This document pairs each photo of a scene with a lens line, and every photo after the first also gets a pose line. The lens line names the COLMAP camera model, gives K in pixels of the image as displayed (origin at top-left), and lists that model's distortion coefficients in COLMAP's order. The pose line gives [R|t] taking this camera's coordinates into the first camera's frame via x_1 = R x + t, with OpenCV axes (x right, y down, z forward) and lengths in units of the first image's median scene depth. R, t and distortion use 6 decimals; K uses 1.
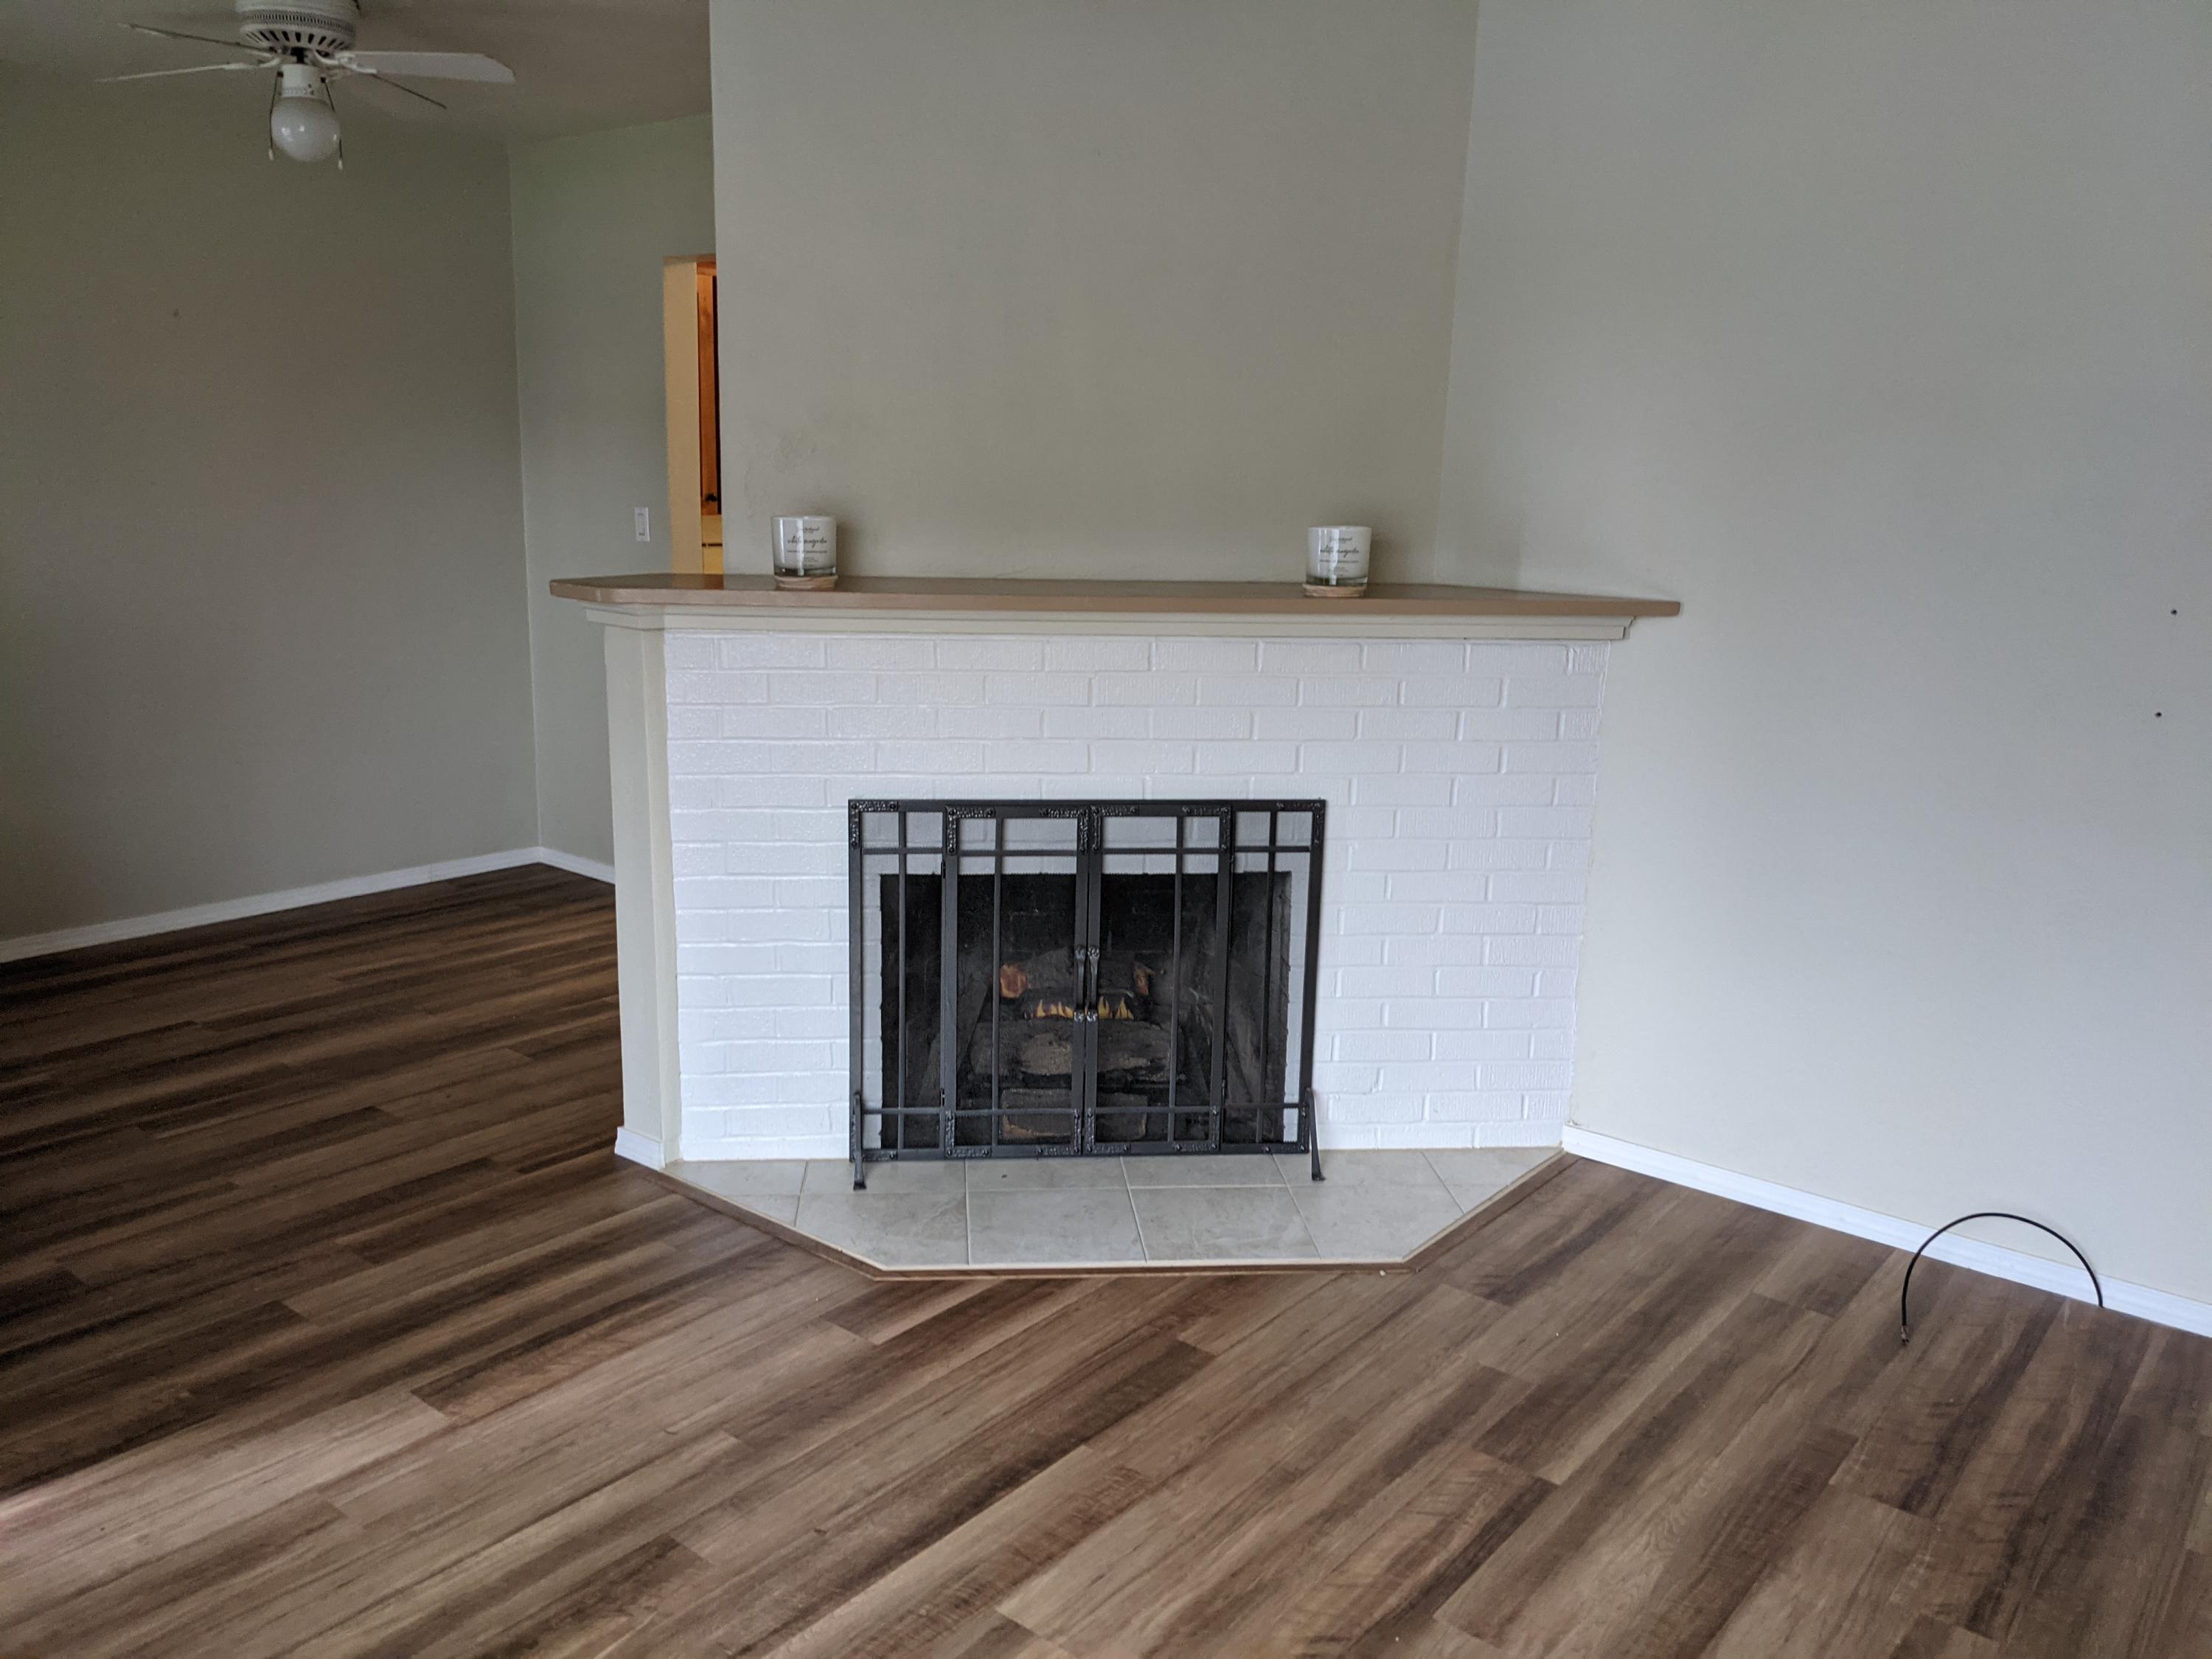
lens RADIAL K [[1732.1, 0, 1106.0], [0, 1732.1, 829.5], [0, 0, 1]] dist [0.061363, -0.120116]
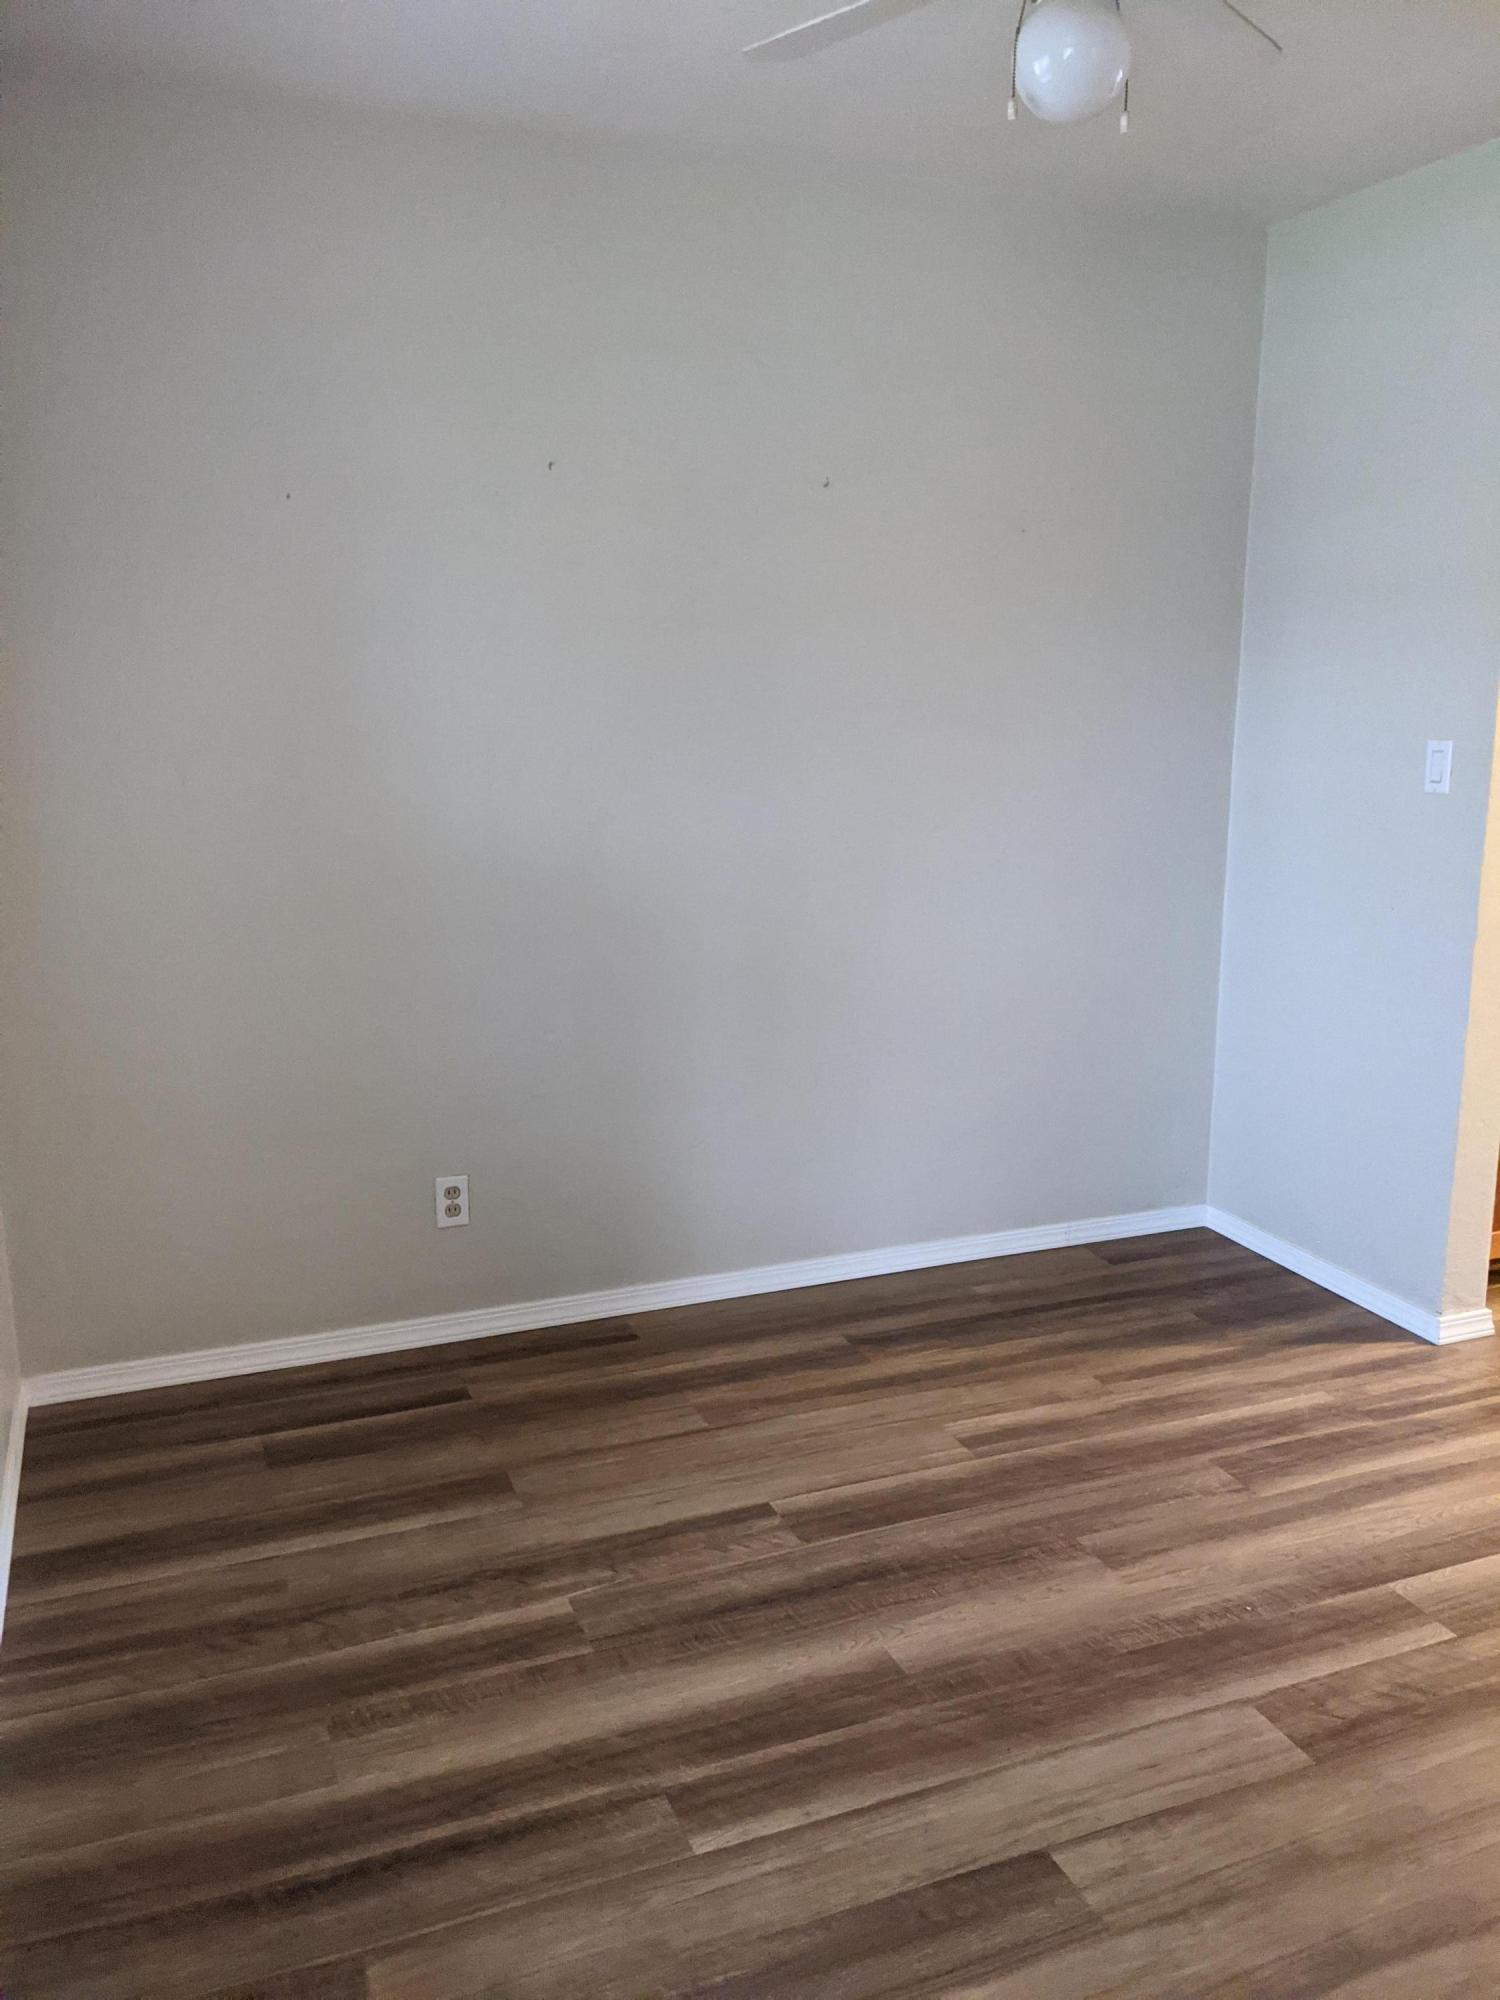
lens RADIAL K [[1566.1, 0, 750.0], [0, 1566.1, 1000.0], [0, 0, 1]] dist [0.061363, -0.120116]
pose [[0.872048, 0.067976, -0.484677, -0.242725], [-0.075230, 0.997156, 0.004495, -0.087466], [0.483604, 0.032542, 0.874682, 0.446865]]
